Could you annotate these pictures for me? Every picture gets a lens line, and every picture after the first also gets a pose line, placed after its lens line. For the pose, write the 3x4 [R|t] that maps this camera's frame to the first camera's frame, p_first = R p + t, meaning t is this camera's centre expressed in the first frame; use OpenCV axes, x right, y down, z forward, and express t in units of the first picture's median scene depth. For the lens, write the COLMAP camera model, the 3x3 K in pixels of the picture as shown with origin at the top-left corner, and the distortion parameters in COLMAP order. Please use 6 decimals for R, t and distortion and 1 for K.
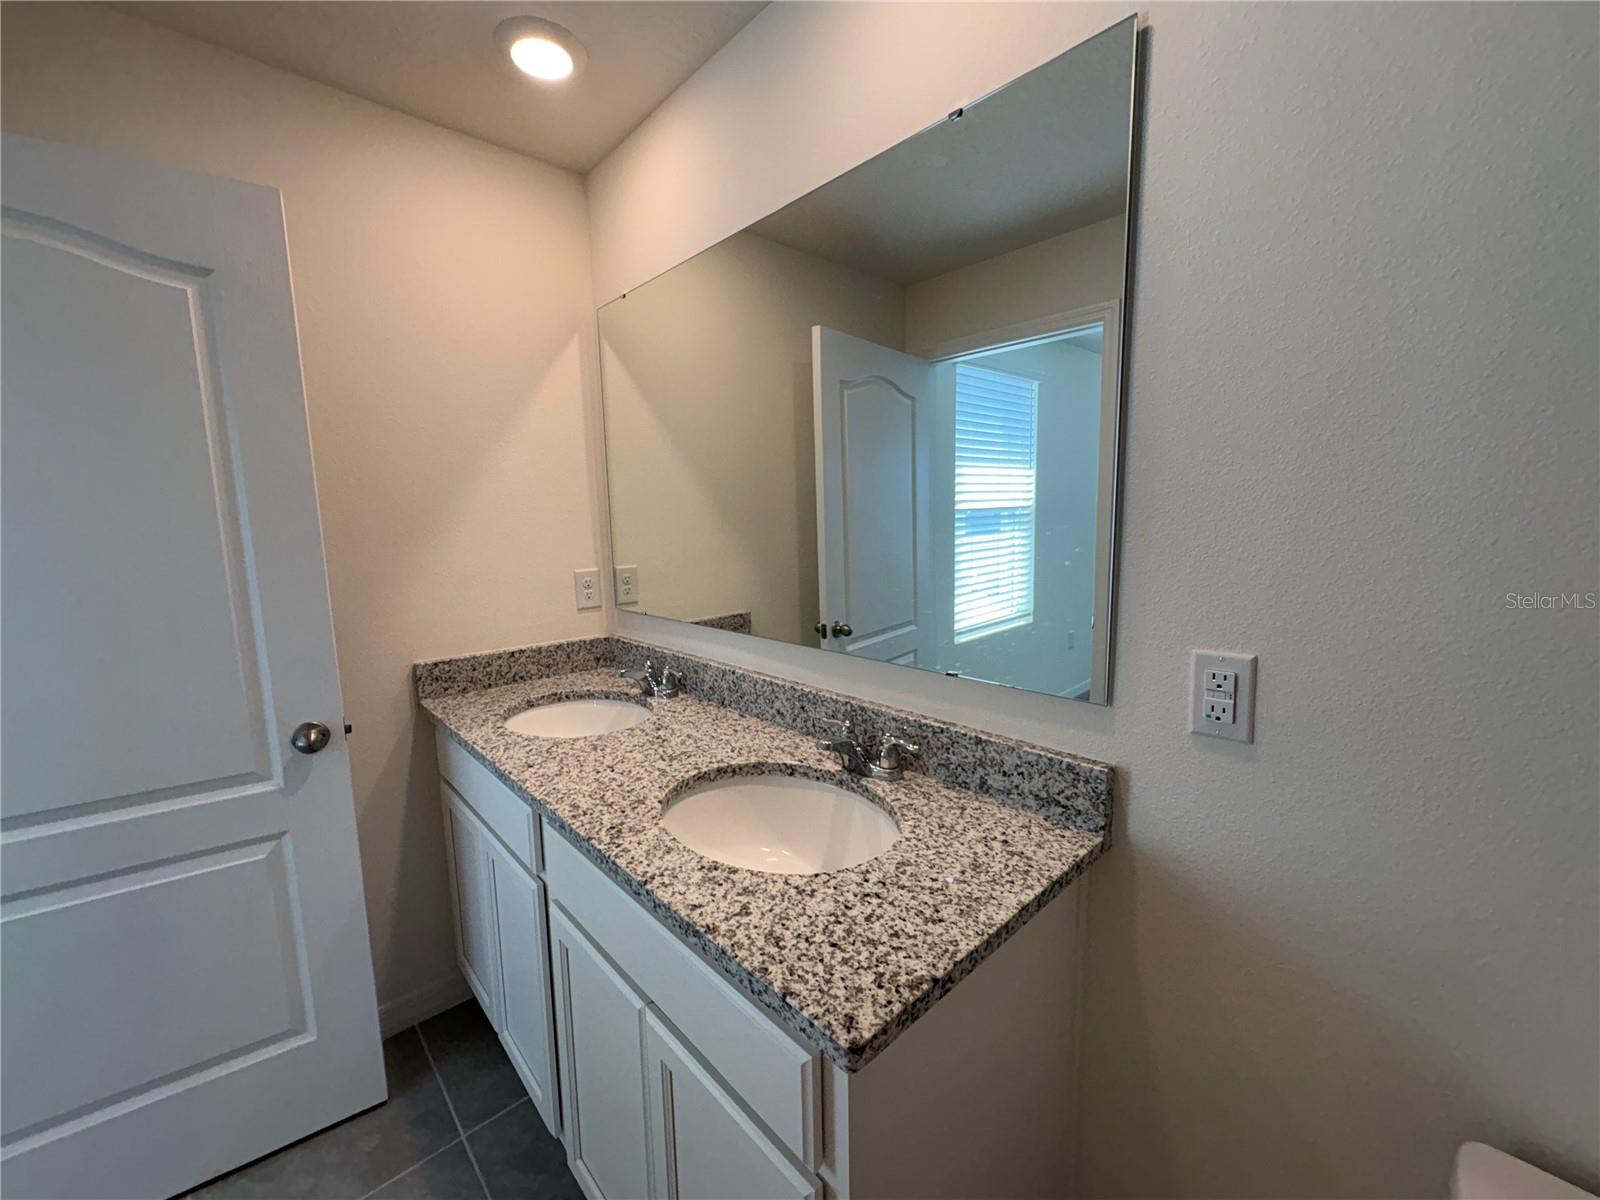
lens RADIAL K [[644.0, 0, 800.0], [0, 644.0, 600.0], [0, 0, 1]] dist [0.000237, 0.000146]
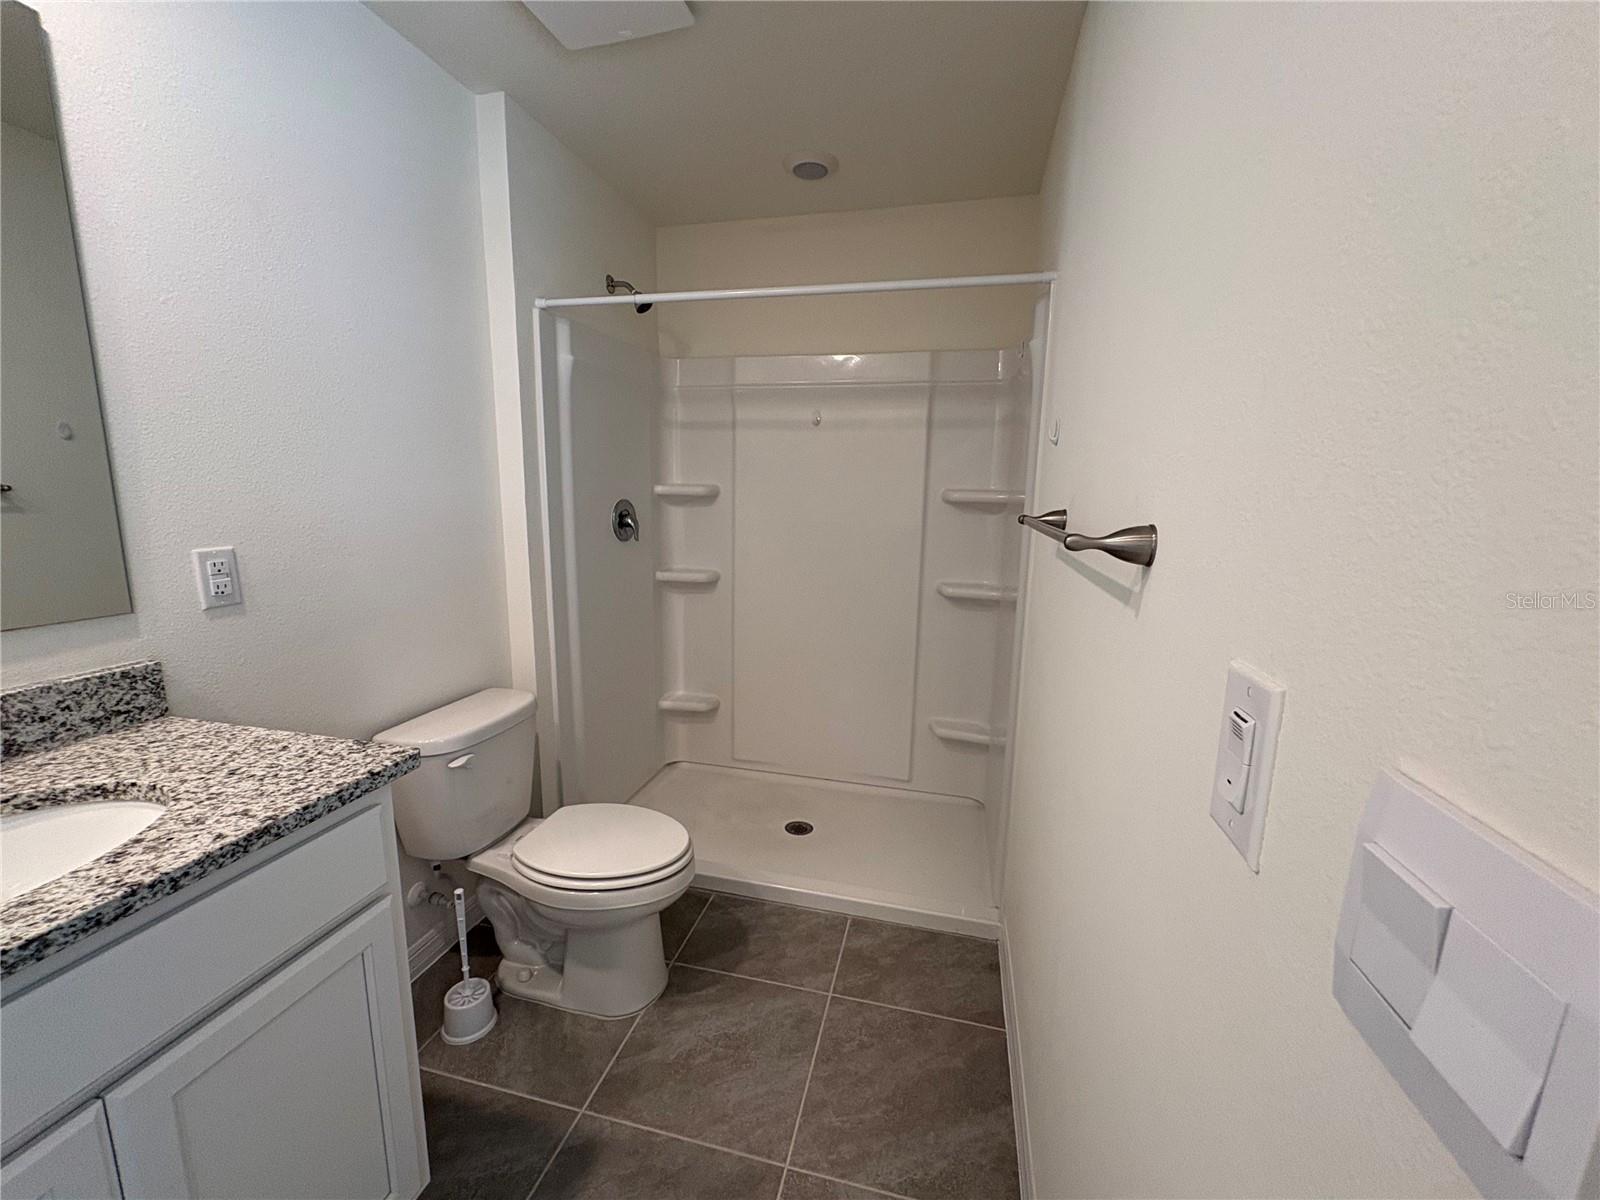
lens RADIAL K [[644.0, 0, 800.0], [0, 644.0, 600.0], [0, 0, 1]] dist [0.000237, 0.000146]
pose [[-0.559520, -0.122143, 0.819767, -1.310678], [0.109960, 0.969398, 0.219490, 0.019433], [-0.821490, 0.212951, -0.528967, 0.685818]]
